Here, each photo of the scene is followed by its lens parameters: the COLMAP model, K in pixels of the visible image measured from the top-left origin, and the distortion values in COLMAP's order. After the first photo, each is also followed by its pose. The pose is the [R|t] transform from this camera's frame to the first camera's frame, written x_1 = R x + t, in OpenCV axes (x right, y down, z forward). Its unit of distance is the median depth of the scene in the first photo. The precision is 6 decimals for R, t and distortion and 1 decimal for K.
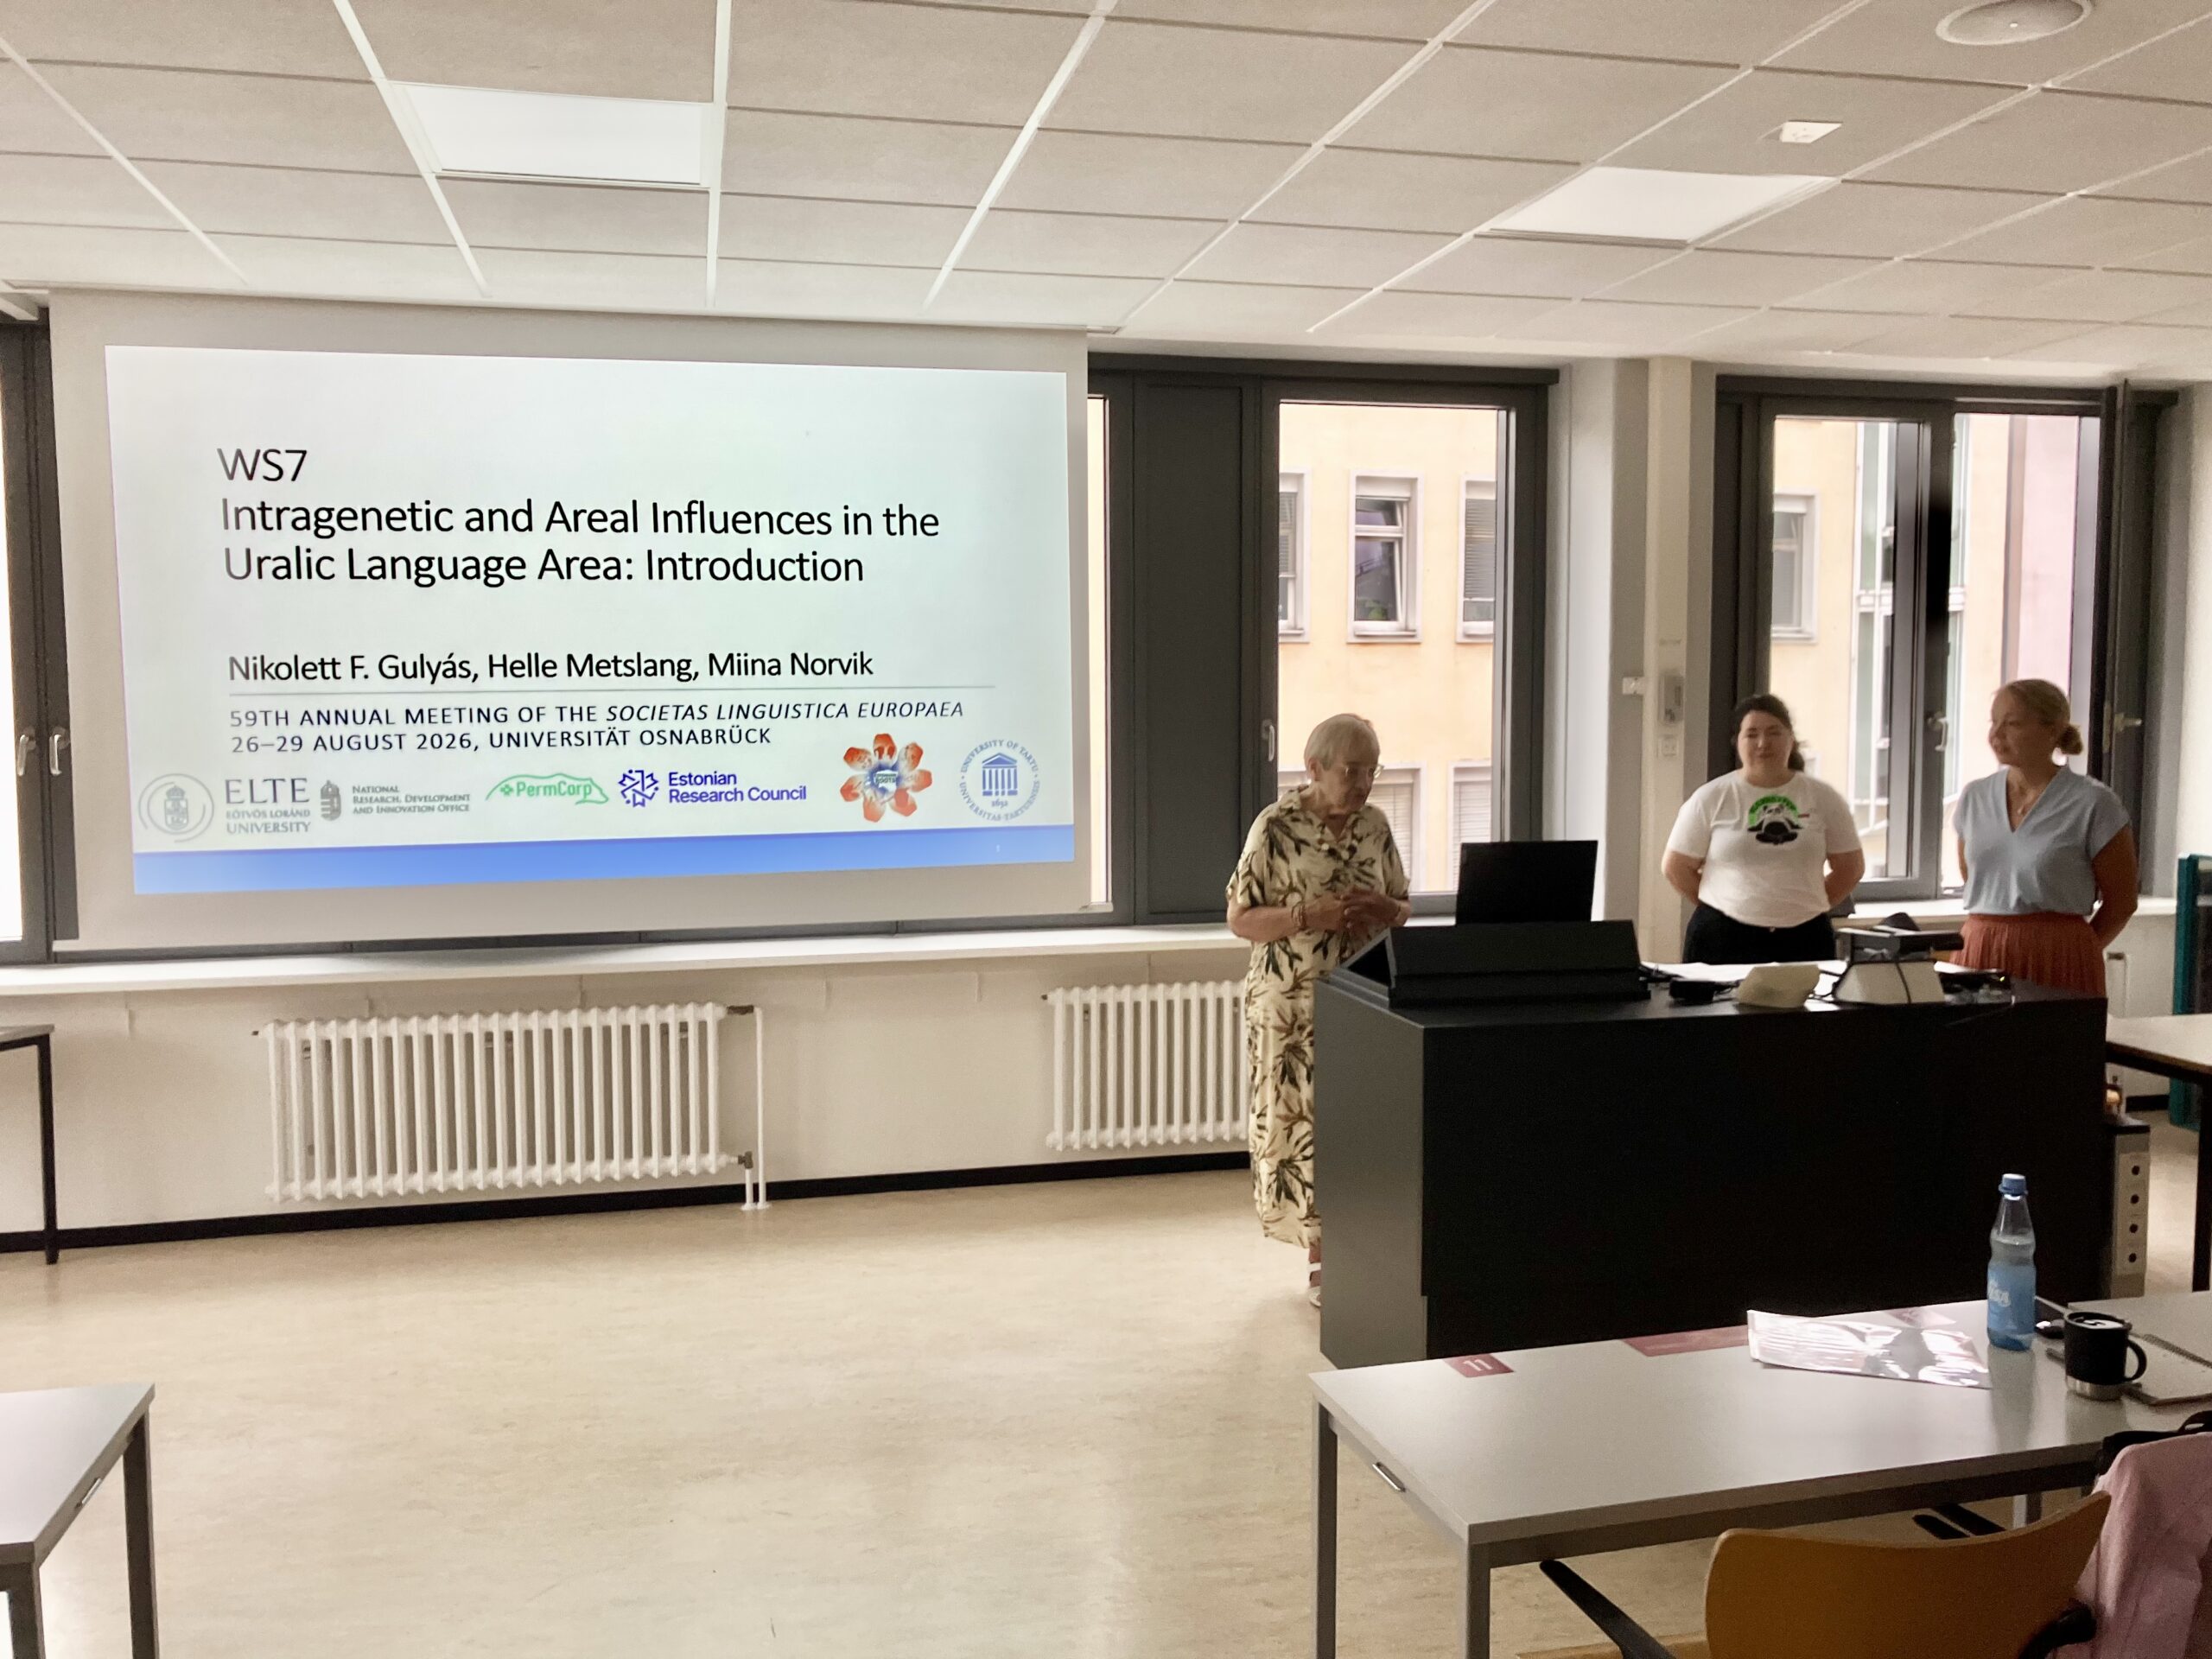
lens RADIAL K [[1814.2, 0, 1096.6], [0, 1814.2, 801.8], [0, 0, 1]] dist [0.030475, 0.028662]
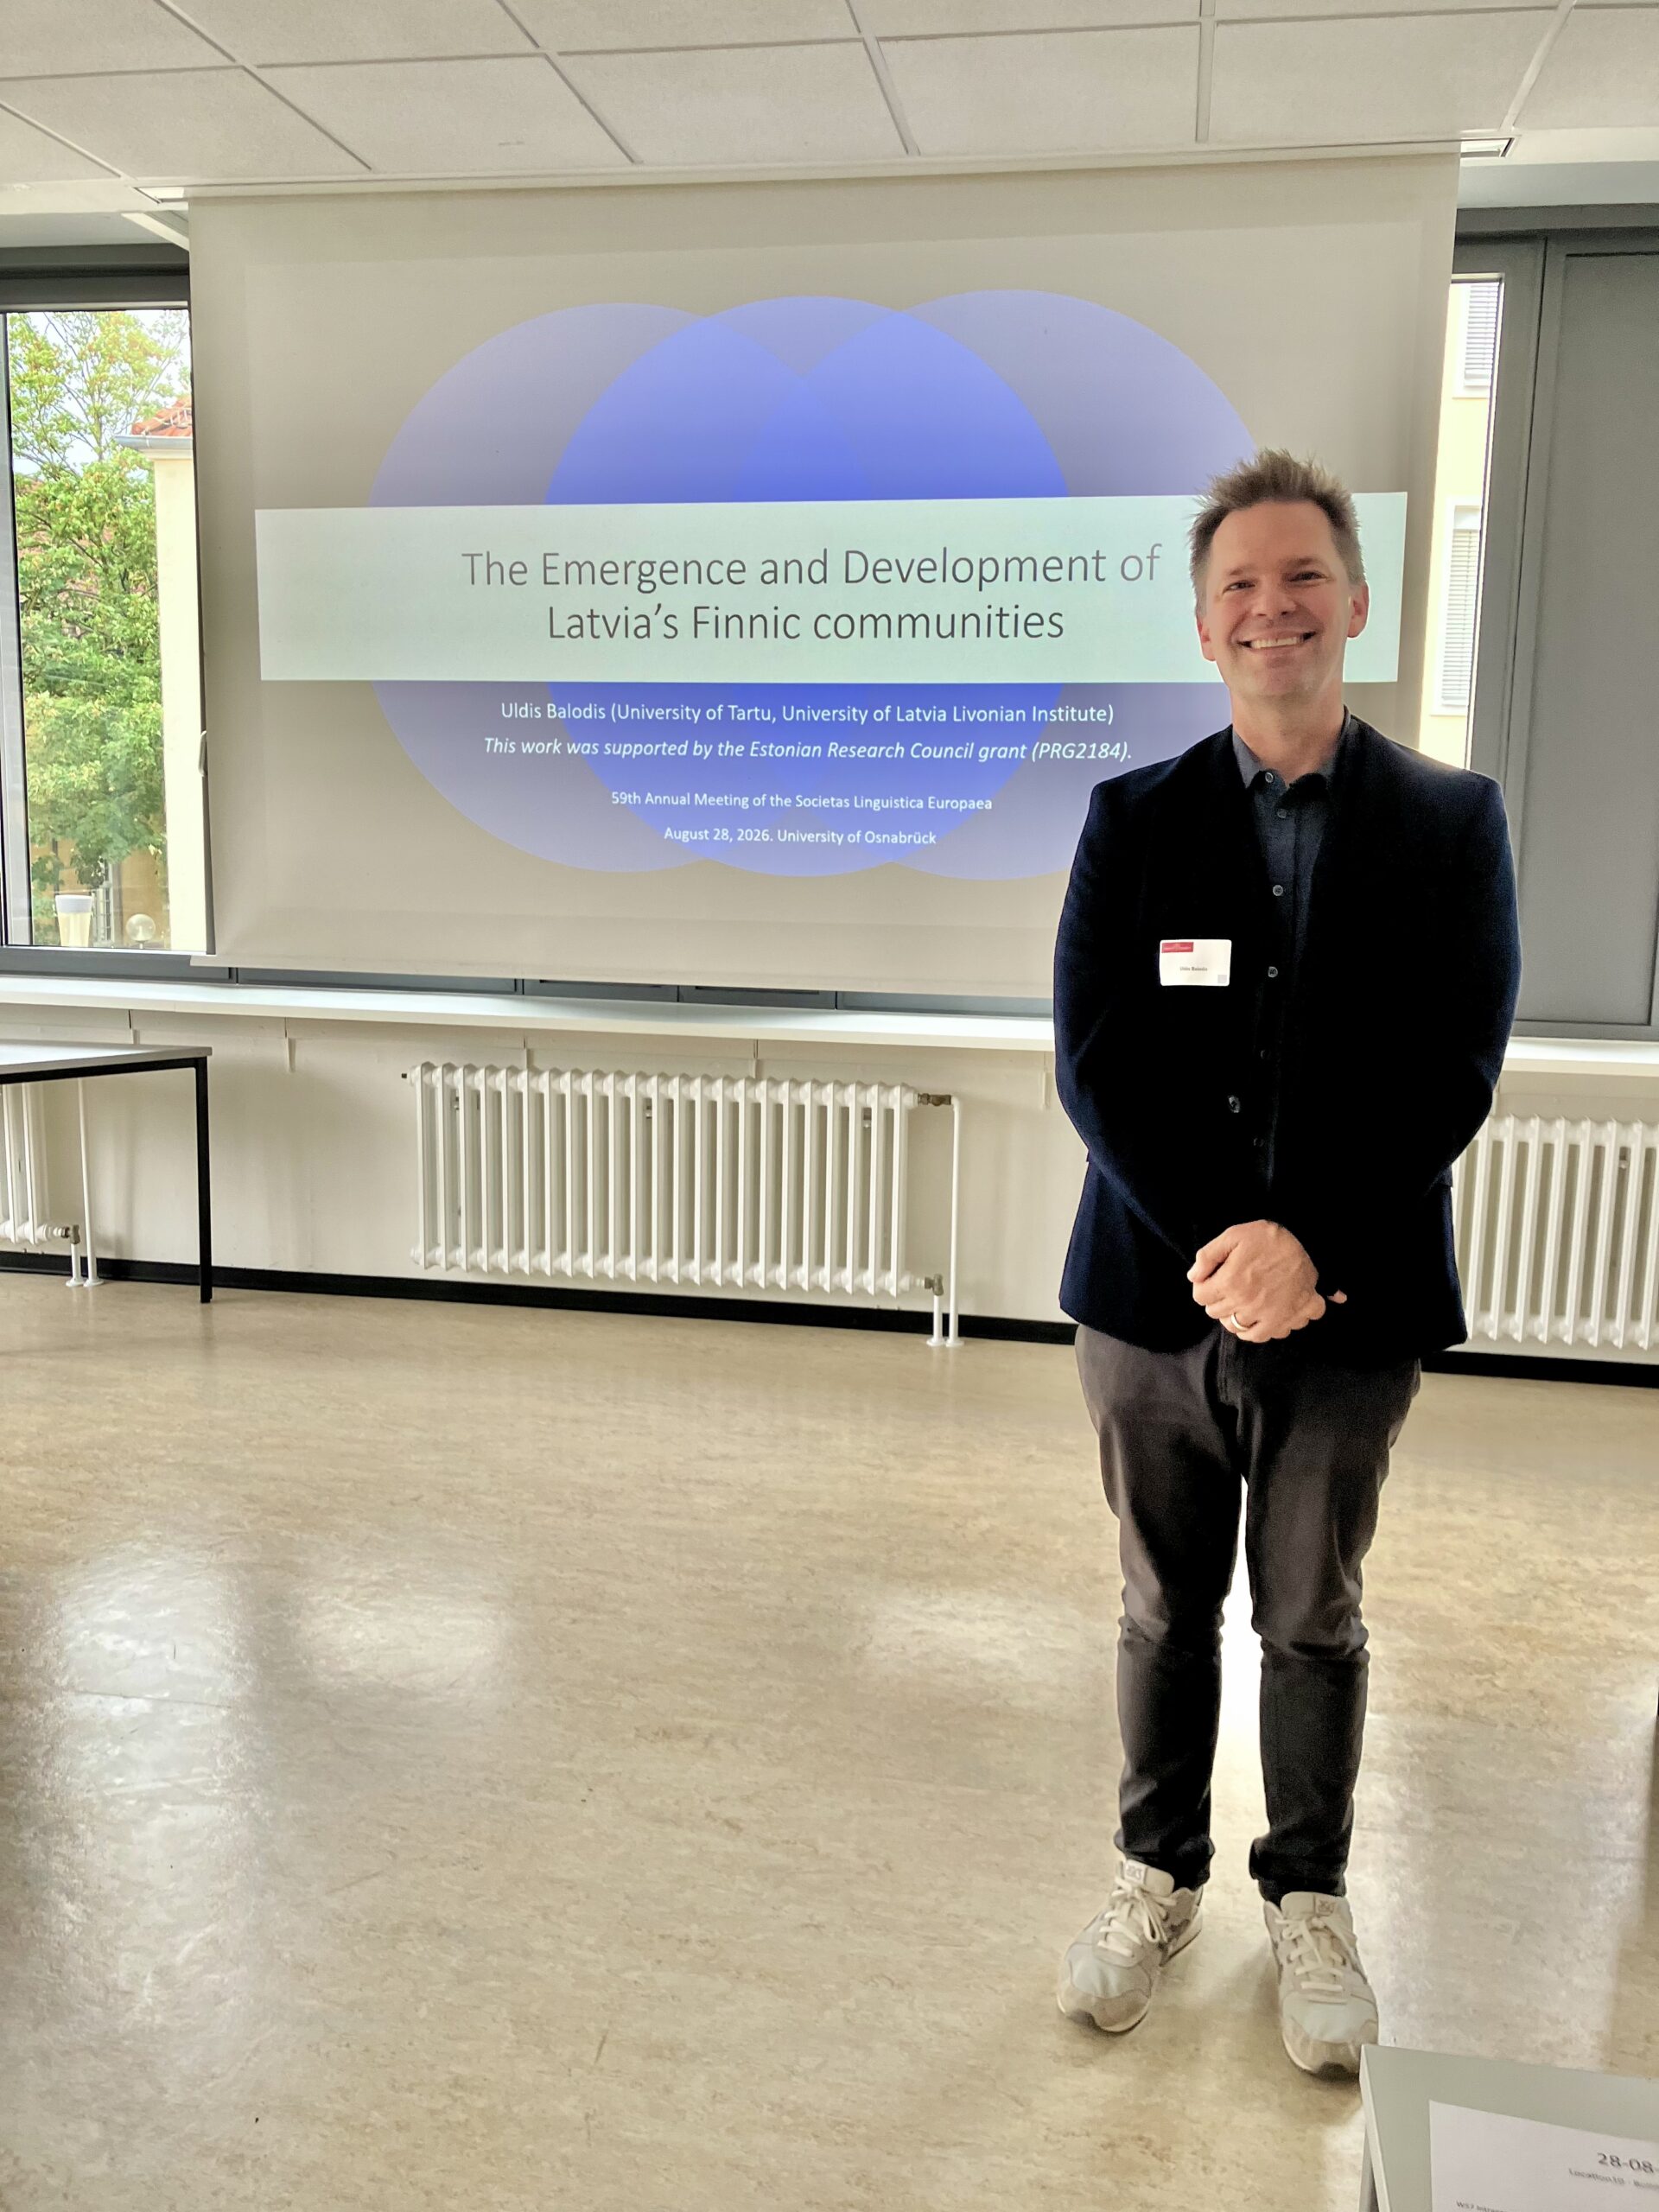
lens RADIAL K [[1814.2, 0, 866.1], [0, 1814.2, 1062.7], [0, 0, 1]] dist [0.030475, 0.028662]
pose [[0.931119, 0.079078, -0.356039, 0.061624], [-0.048116, 0.994313, 0.095009, 0.026205], [0.361527, -0.071334, 0.929629, 0.266610]]
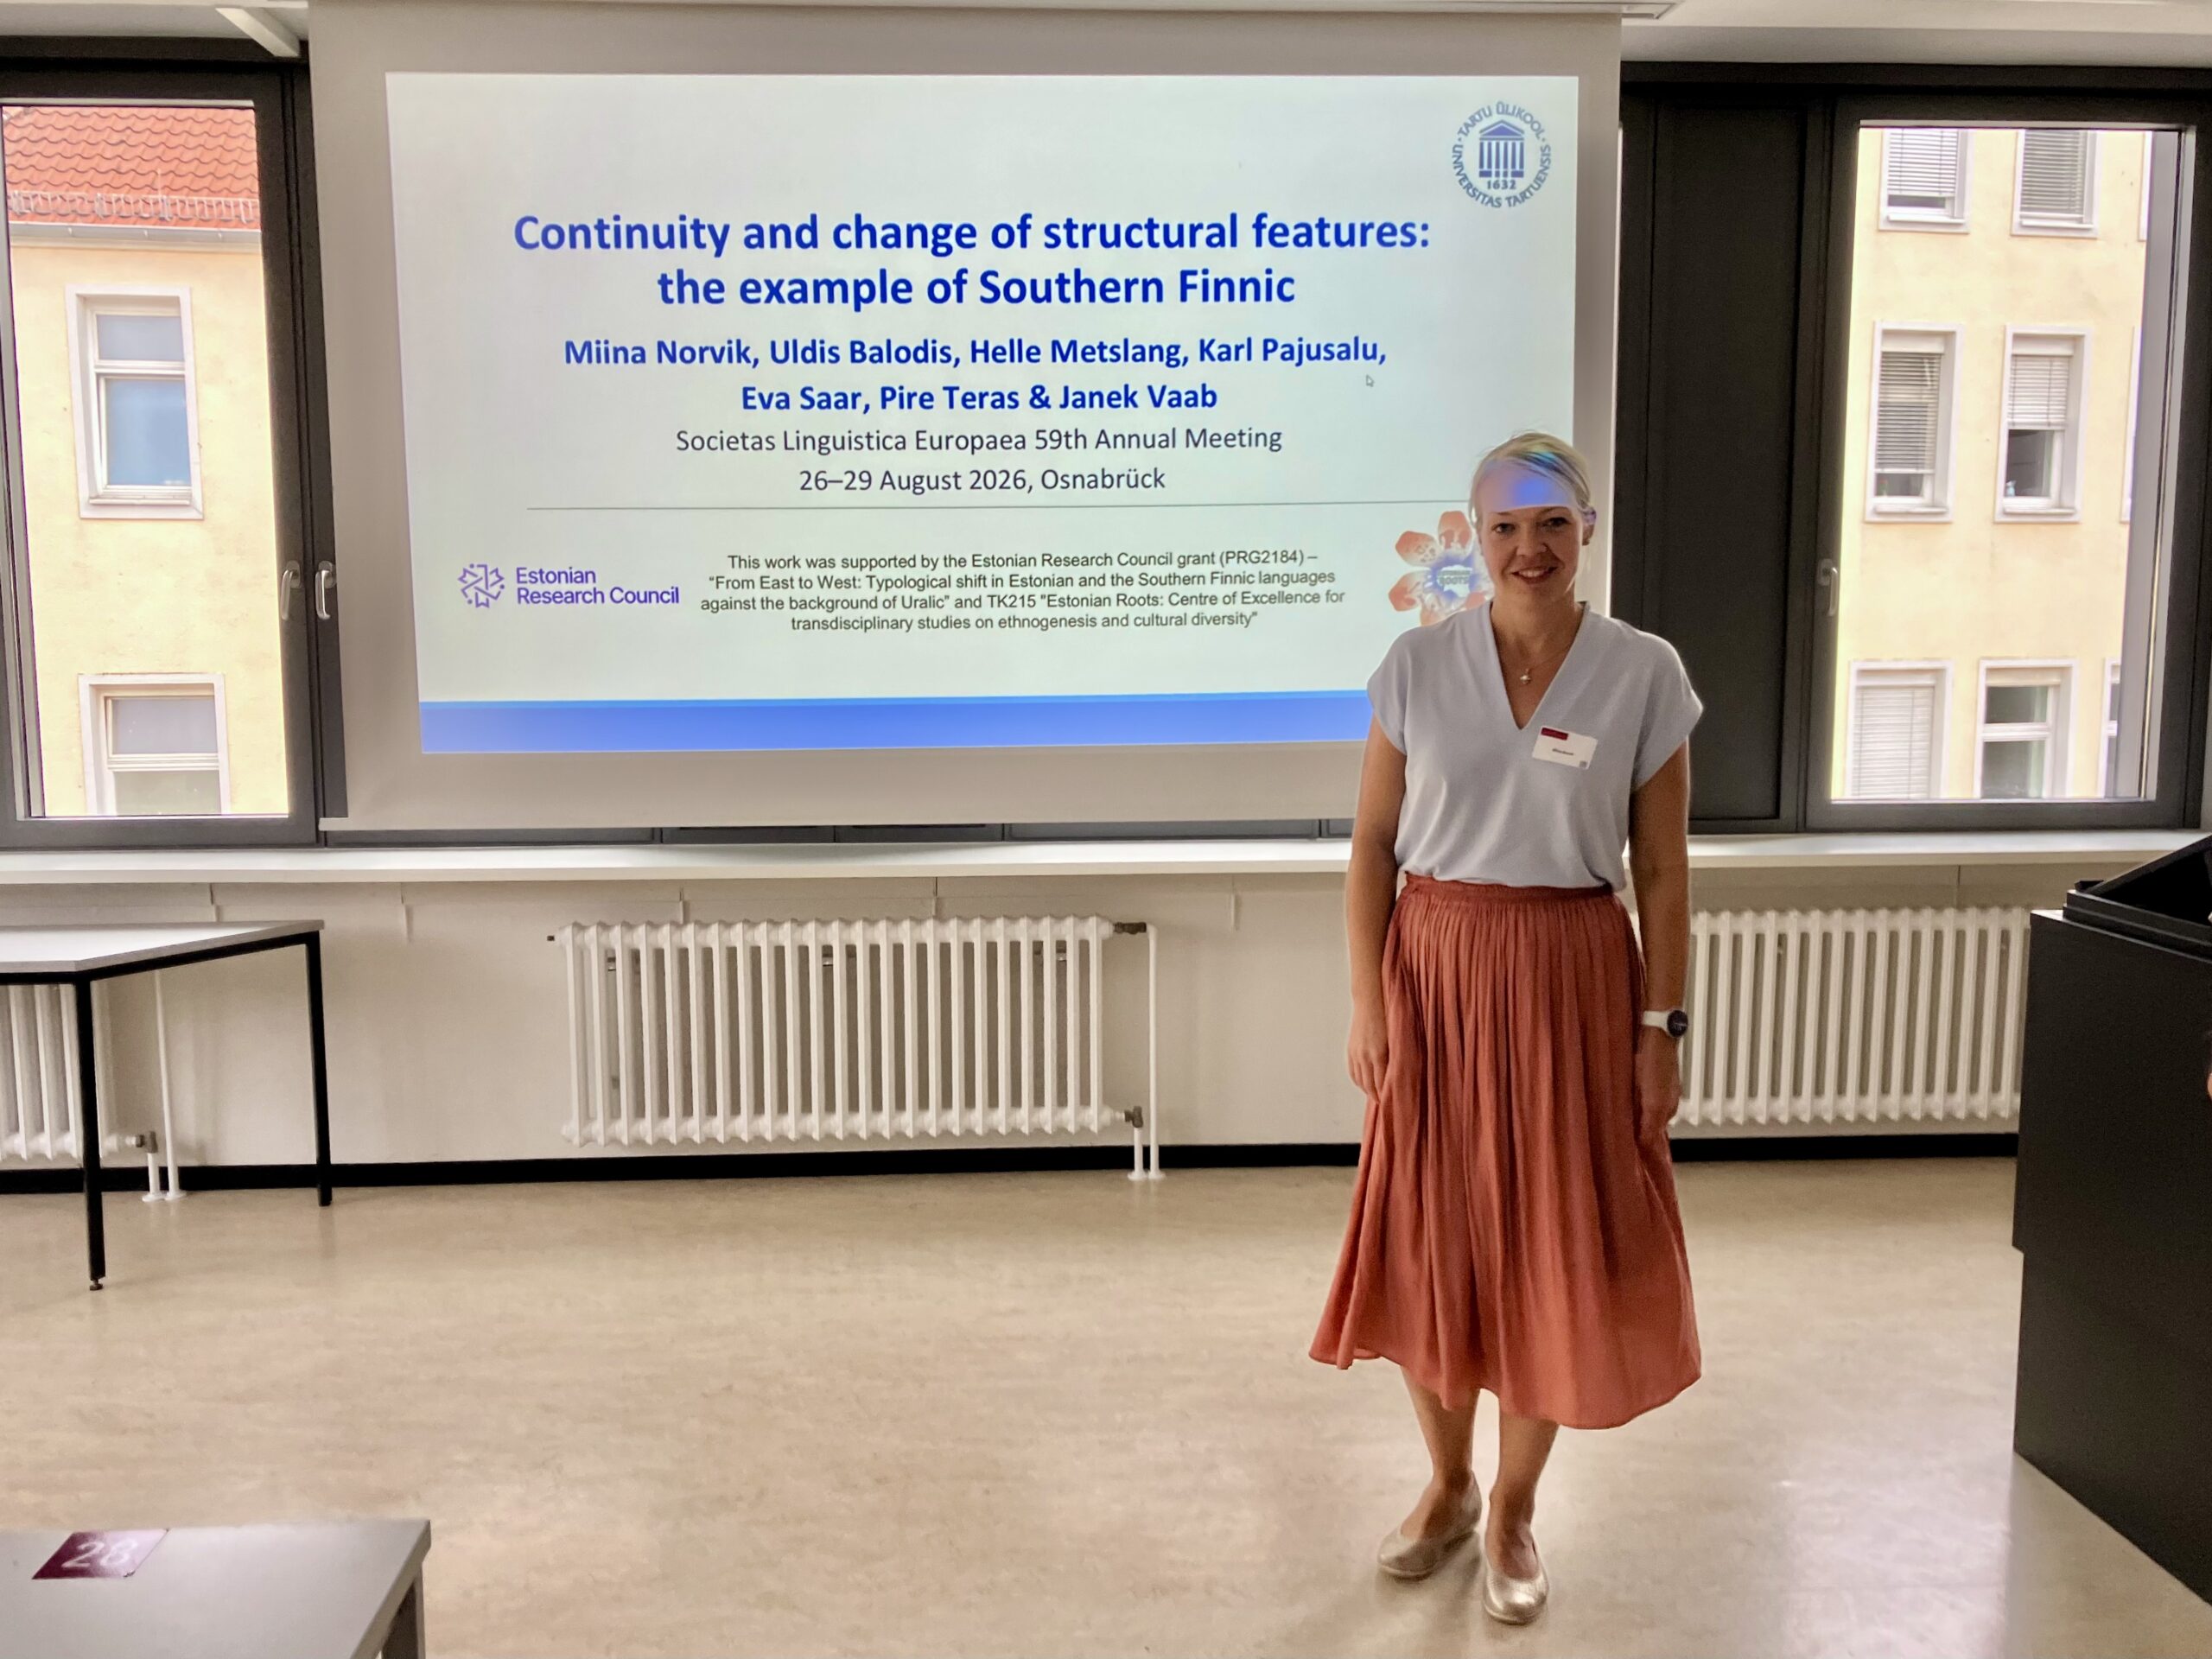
lens RADIAL K [[1906.4, 0, 1094.4], [0, 1906.4, 823.1], [0, 0, 1]] dist [0.032493, -0.023113]
pose [[0.988757, 0.018822, -0.148339, -0.096355], [-0.010770, 0.998434, 0.054896, 0.026506], [0.149140, -0.052681, 0.987412, 0.201574]]
